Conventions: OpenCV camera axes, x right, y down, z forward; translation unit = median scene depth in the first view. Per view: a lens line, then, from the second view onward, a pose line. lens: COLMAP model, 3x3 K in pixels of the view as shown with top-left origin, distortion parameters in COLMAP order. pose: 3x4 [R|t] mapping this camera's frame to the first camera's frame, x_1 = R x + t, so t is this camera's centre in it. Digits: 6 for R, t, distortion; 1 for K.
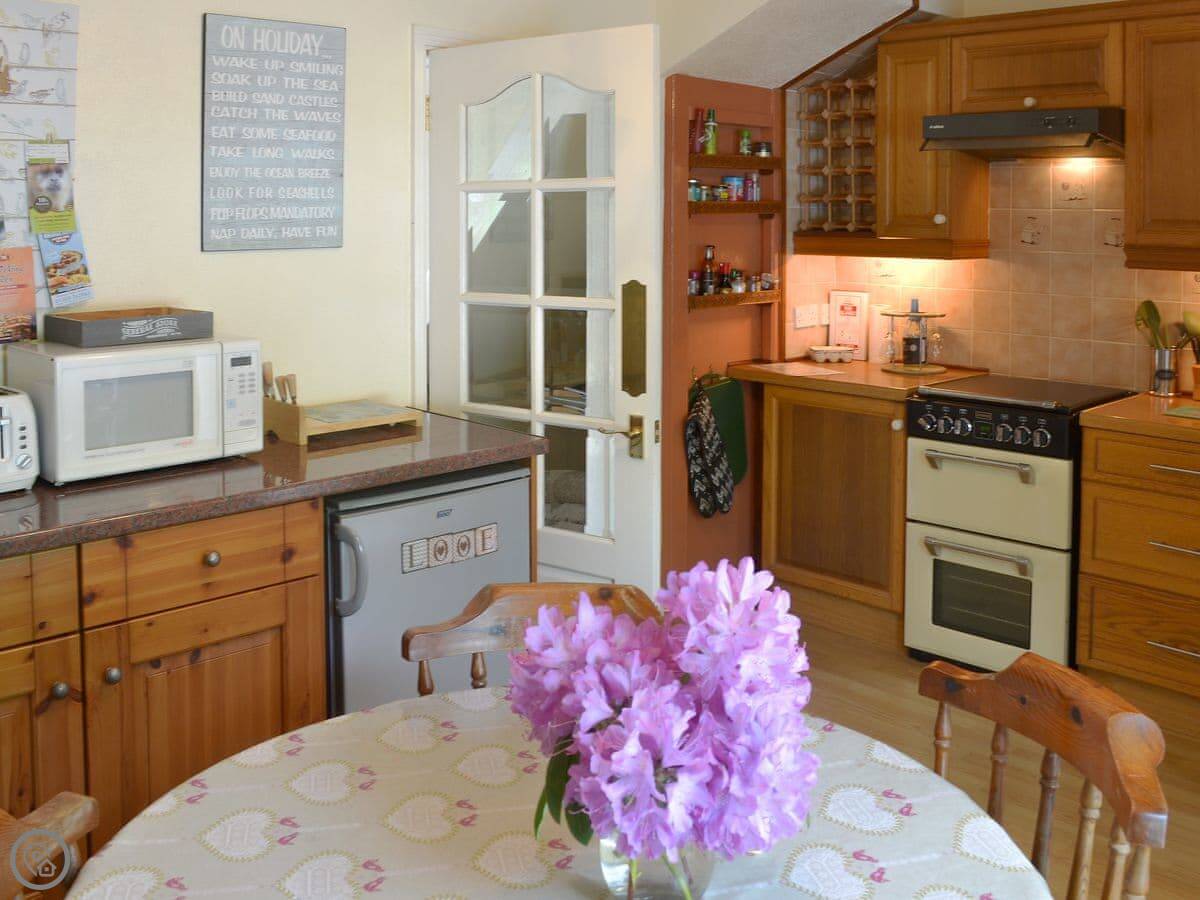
lens RADIAL K [[1251.0, 0, 600.5], [0, 1251.0, 476.7], [0, 0, 1]] dist [-0.078085, -0.002700]
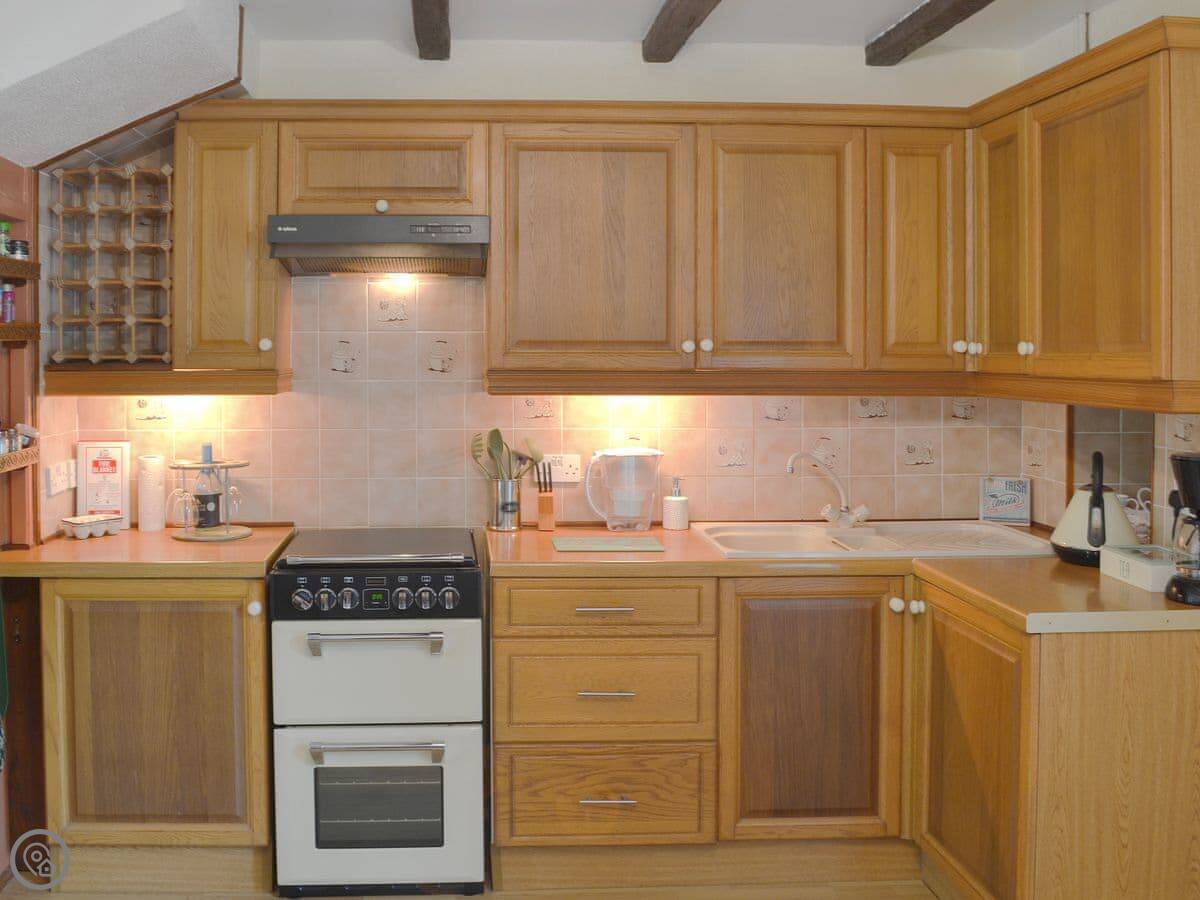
lens RADIAL K [[1251.0, 0, 600.5], [0, 1251.0, 476.7], [0, 0, 1]] dist [-0.078085, -0.002700]
pose [[0.648767, -0.081423, 0.756618, -0.199032], [0.157958, 0.987013, -0.029225, -0.066040], [-0.744413, 0.138475, 0.653203, 0.326390]]
